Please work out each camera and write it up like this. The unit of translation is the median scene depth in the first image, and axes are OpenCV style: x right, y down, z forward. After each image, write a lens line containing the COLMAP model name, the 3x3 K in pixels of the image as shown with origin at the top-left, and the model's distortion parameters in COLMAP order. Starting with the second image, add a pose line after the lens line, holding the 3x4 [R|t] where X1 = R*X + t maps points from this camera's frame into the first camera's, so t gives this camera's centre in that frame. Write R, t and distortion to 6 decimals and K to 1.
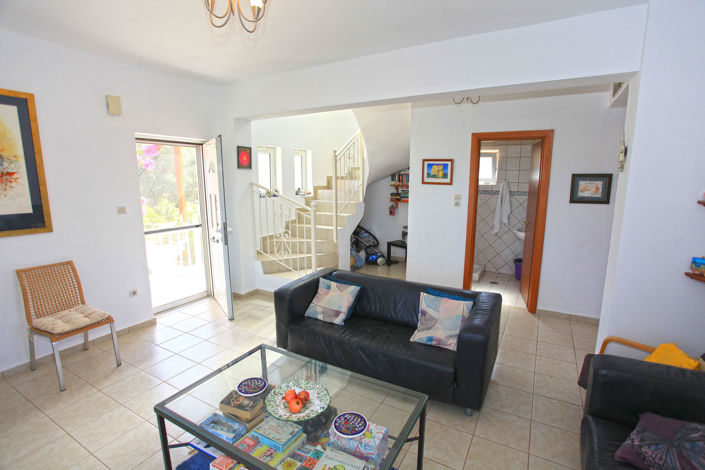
lens RADIAL K [[345.5, 0, 354.1], [0, 345.5, 236.7], [0, 0, 1]] dist [-0.057761, 0.020496]
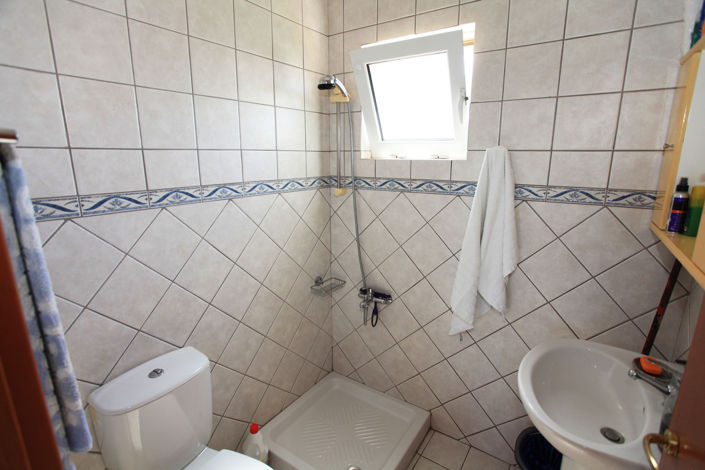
lens RADIAL K [[345.5, 0, 351.5], [0, 345.5, 234.3], [0, 0, 1]] dist [-0.057761, 0.020496]
pose [[0.998893, 0.011610, -0.045586, 0.343025], [-0.009247, 0.998619, 0.051712, -0.107432], [0.046123, -0.051233, 0.997621, 0.732529]]
